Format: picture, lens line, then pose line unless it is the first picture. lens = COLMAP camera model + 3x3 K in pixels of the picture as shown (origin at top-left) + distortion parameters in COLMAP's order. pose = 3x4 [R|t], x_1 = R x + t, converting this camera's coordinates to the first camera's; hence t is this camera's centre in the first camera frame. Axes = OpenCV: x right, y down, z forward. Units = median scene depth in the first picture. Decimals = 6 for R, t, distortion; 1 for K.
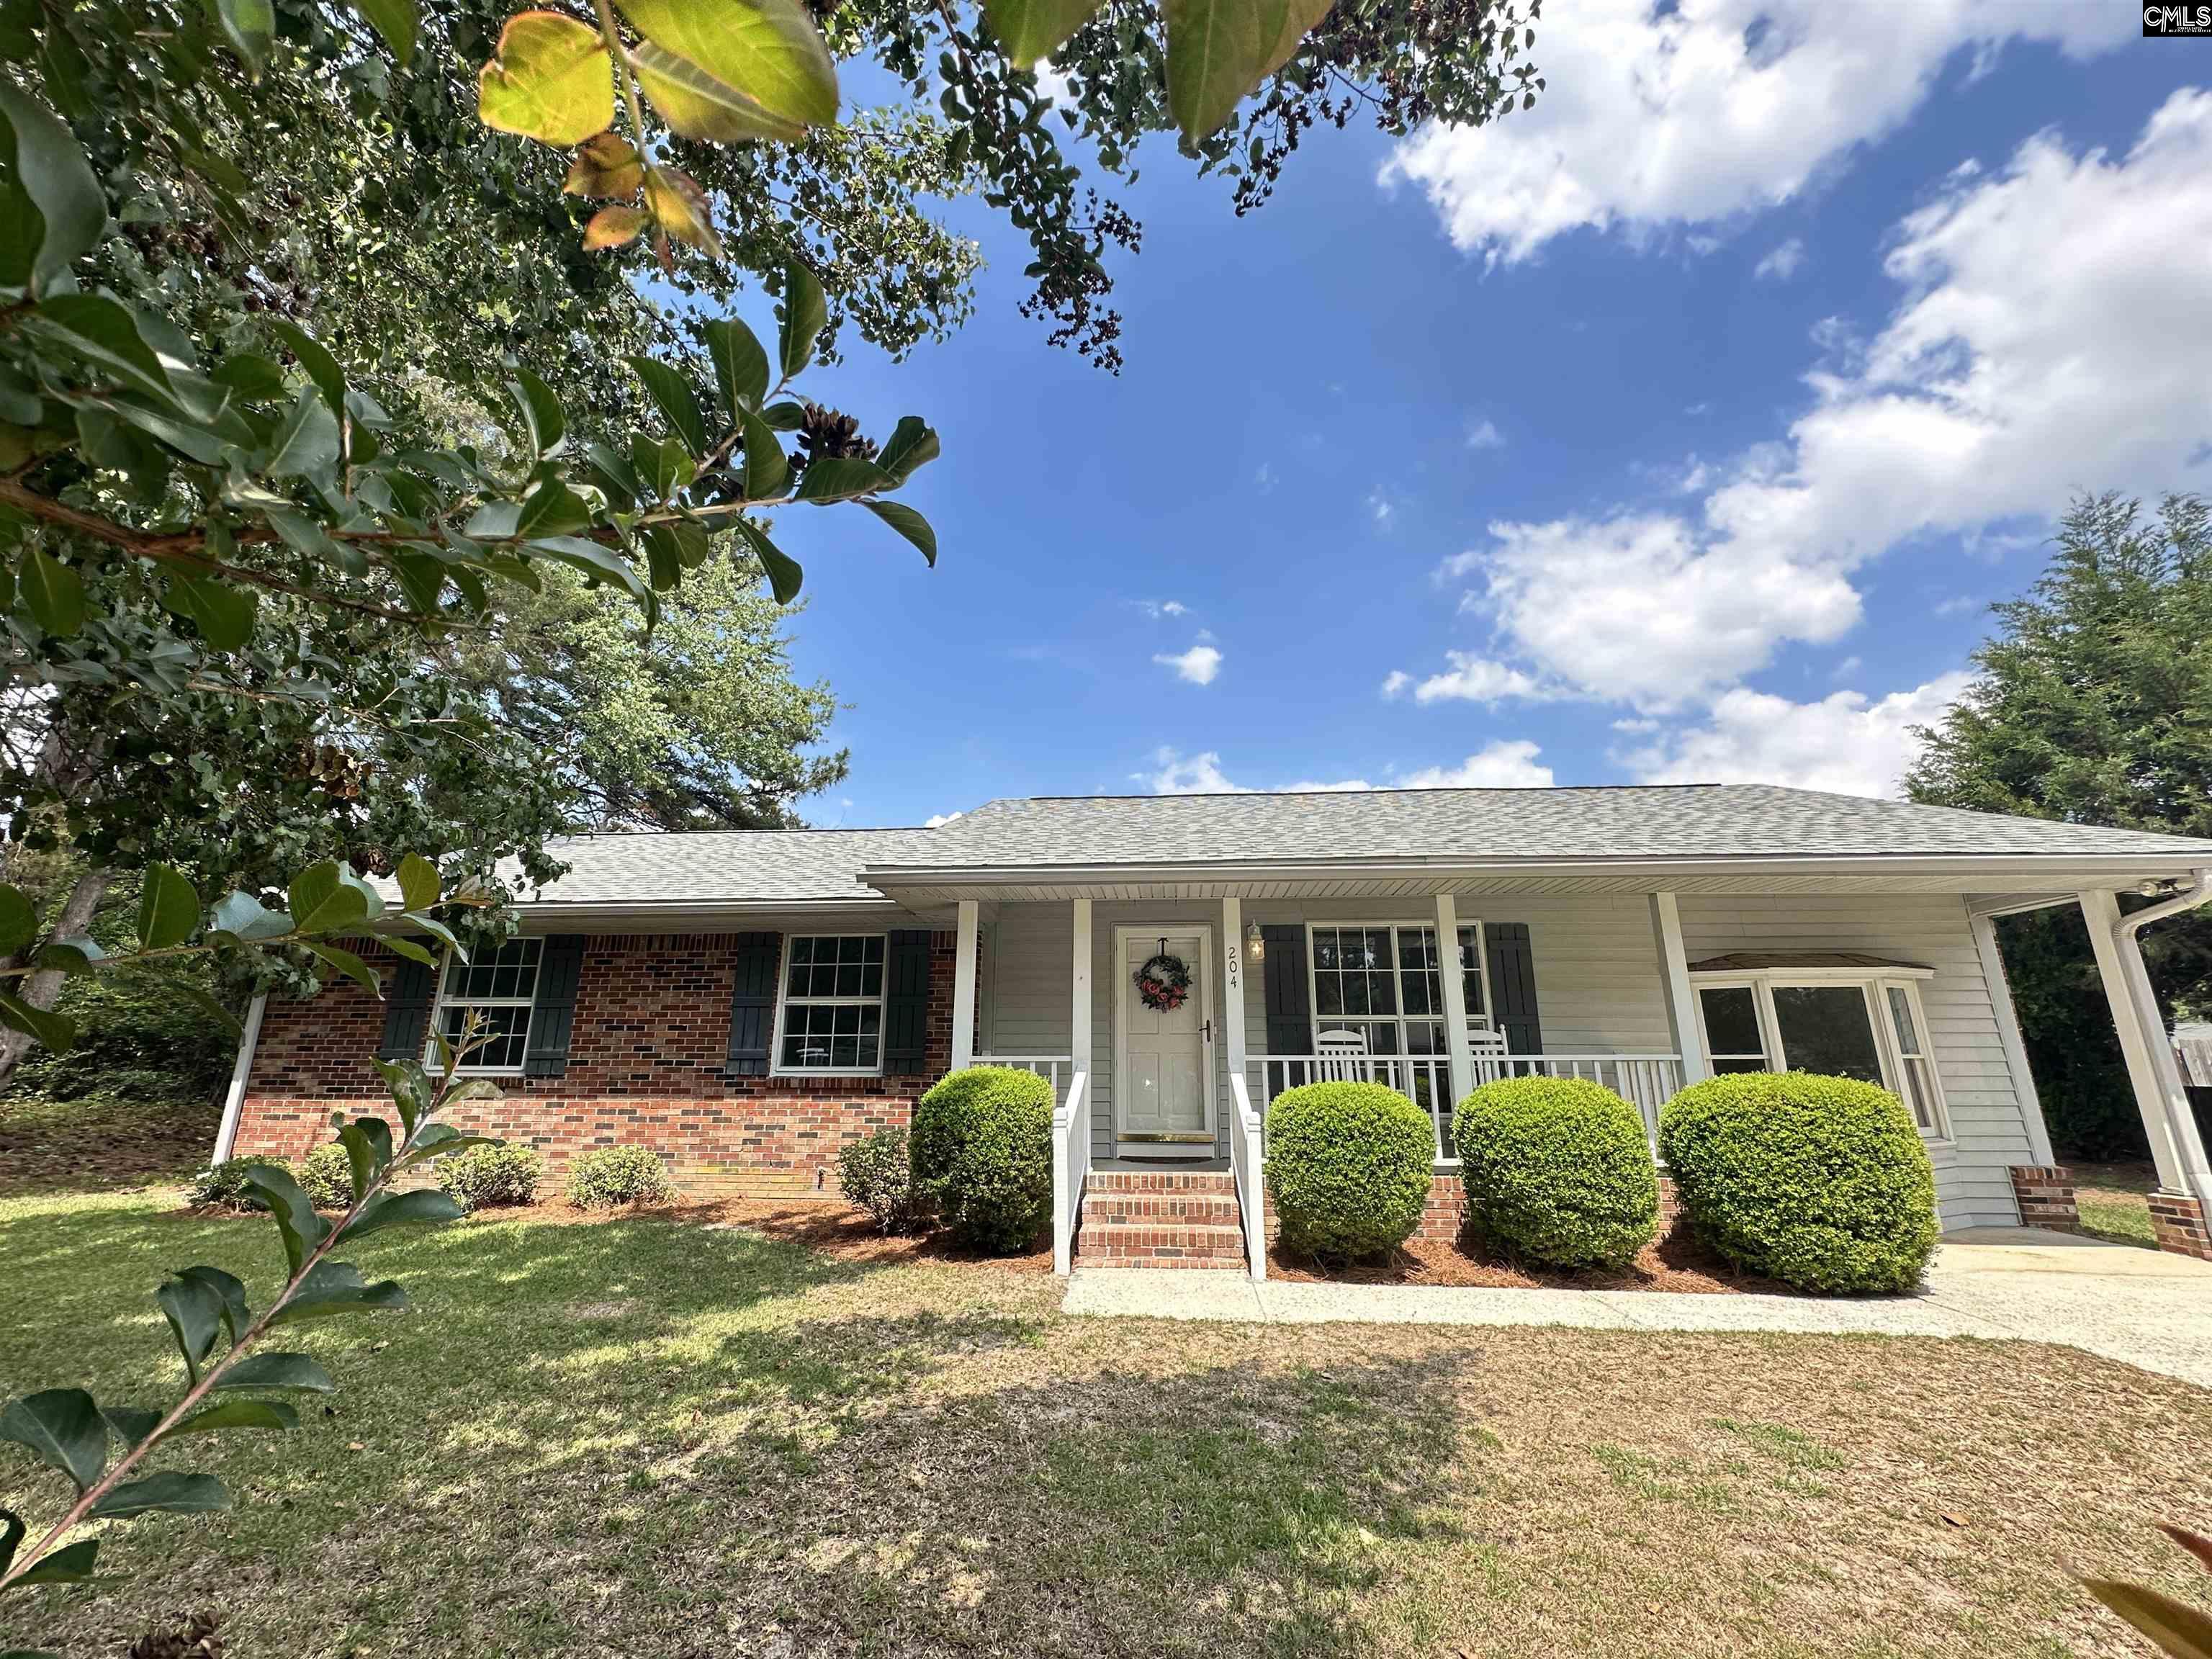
lens RADIAL K [[885.5, 0, 1097.0], [0, 885.5, 834.6], [0, 0, 1]] dist [-0.004137, 0.000543]
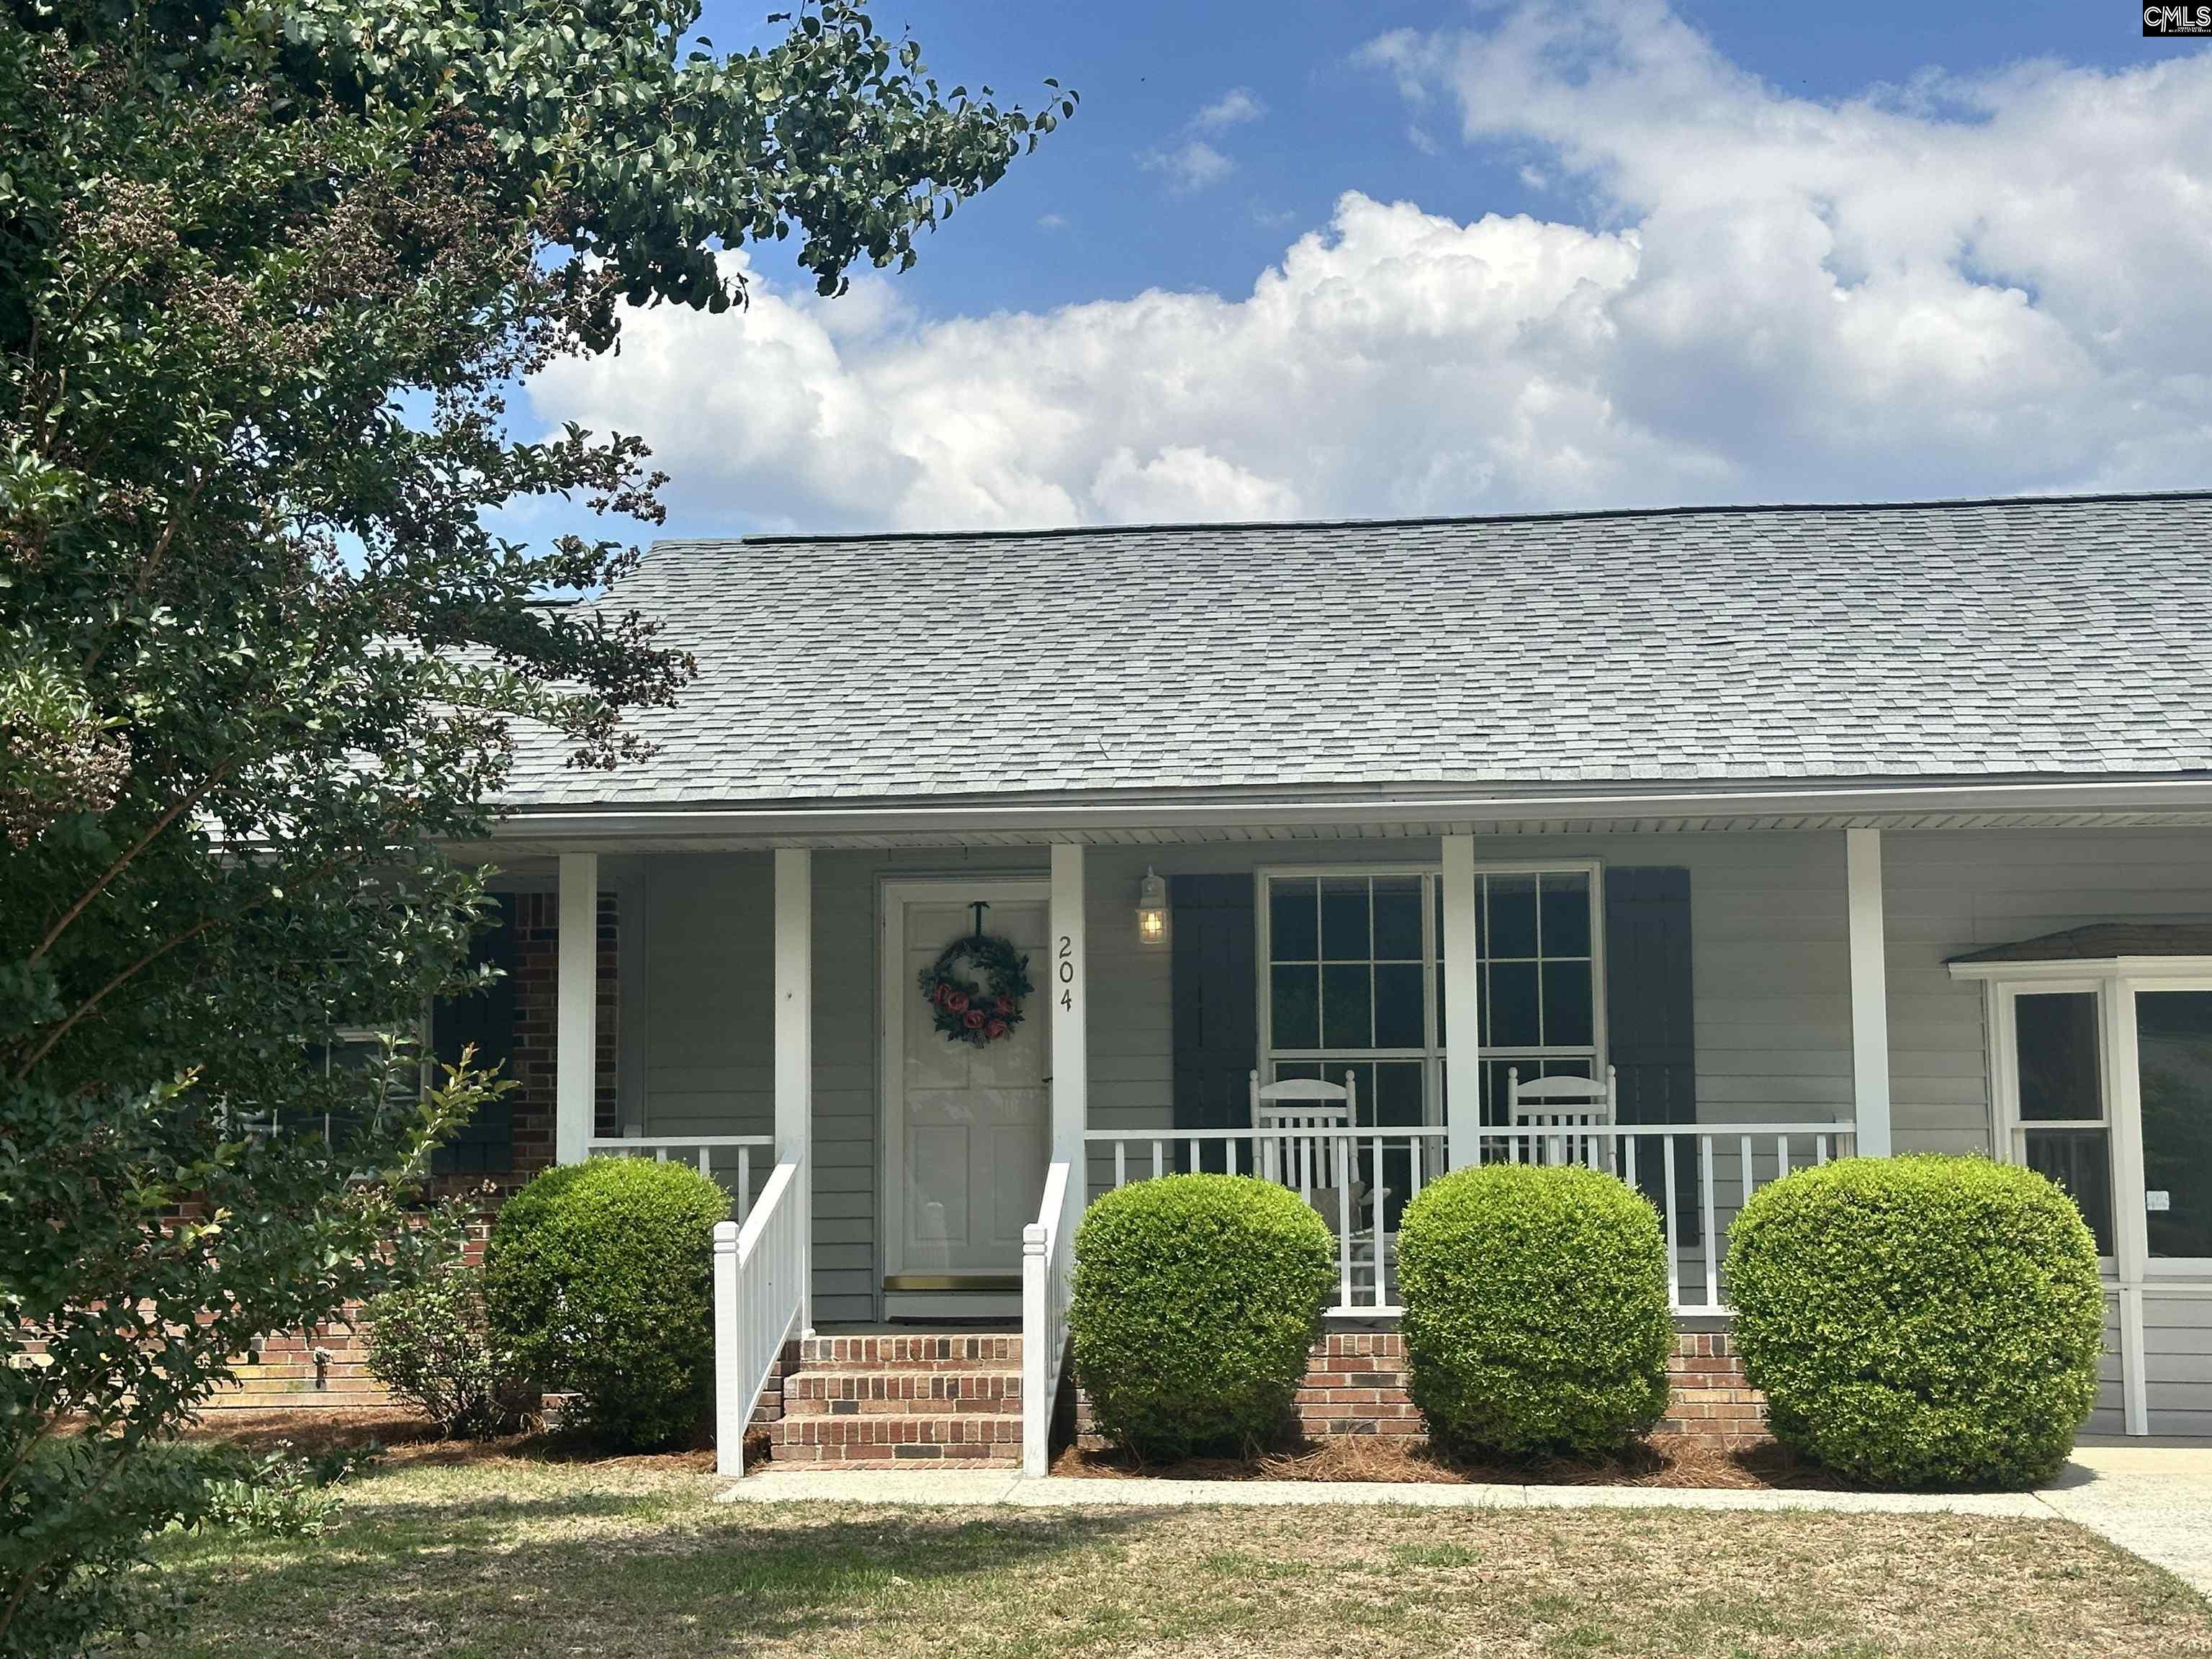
lens RADIAL K [[3257.8, 0, 1111.4], [0, 3257.8, 835.7], [0, 0, 1]] dist [0.127903, 0.000000]
pose [[0.999620, -0.014326, -0.023553, 0.244693], [0.017981, 0.986433, 0.163176, -0.277346], [0.020896, -0.163537, 0.986316, -1.025954]]
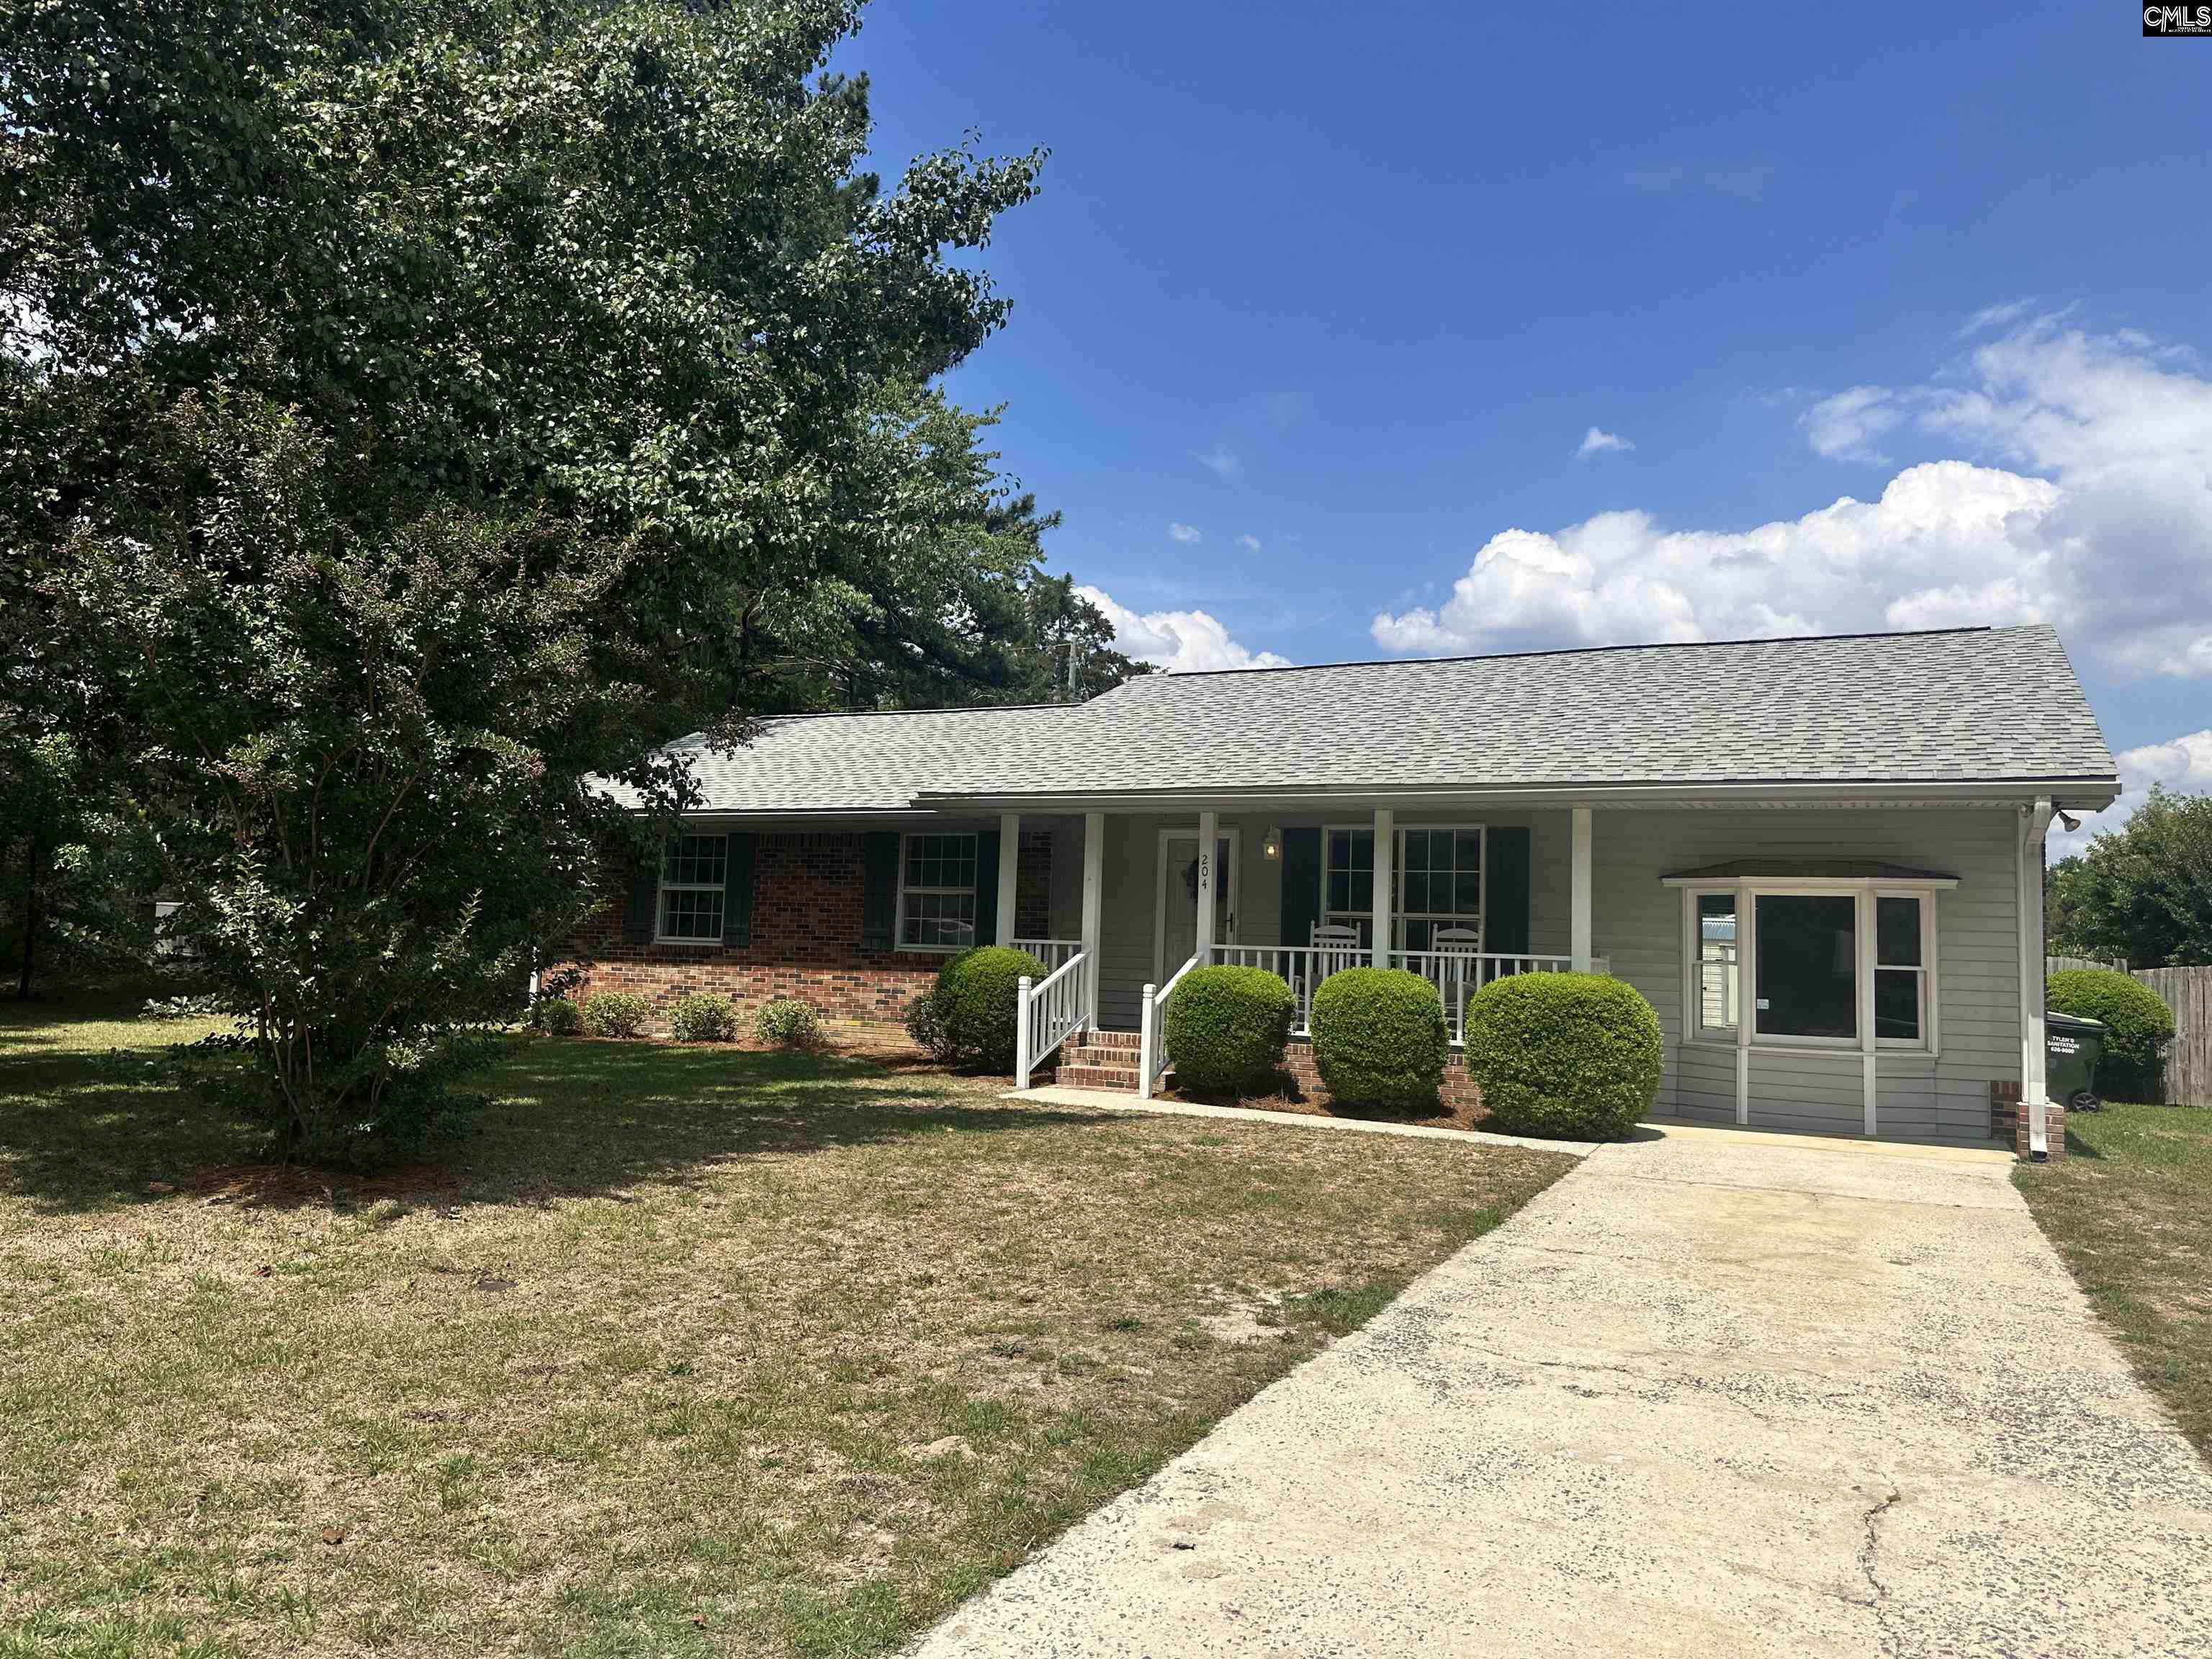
lens RADIAL K [[1544.1, 0, 1102.8], [0, 1544.1, 816.8], [0, 0, 1]] dist [0.104733, -0.000766]
pose [[0.926878, -0.003294, -0.375349, 0.856963], [0.065968, 0.985827, 0.154251, -0.267619], [0.369521, -0.167733, 0.913958, -0.990587]]
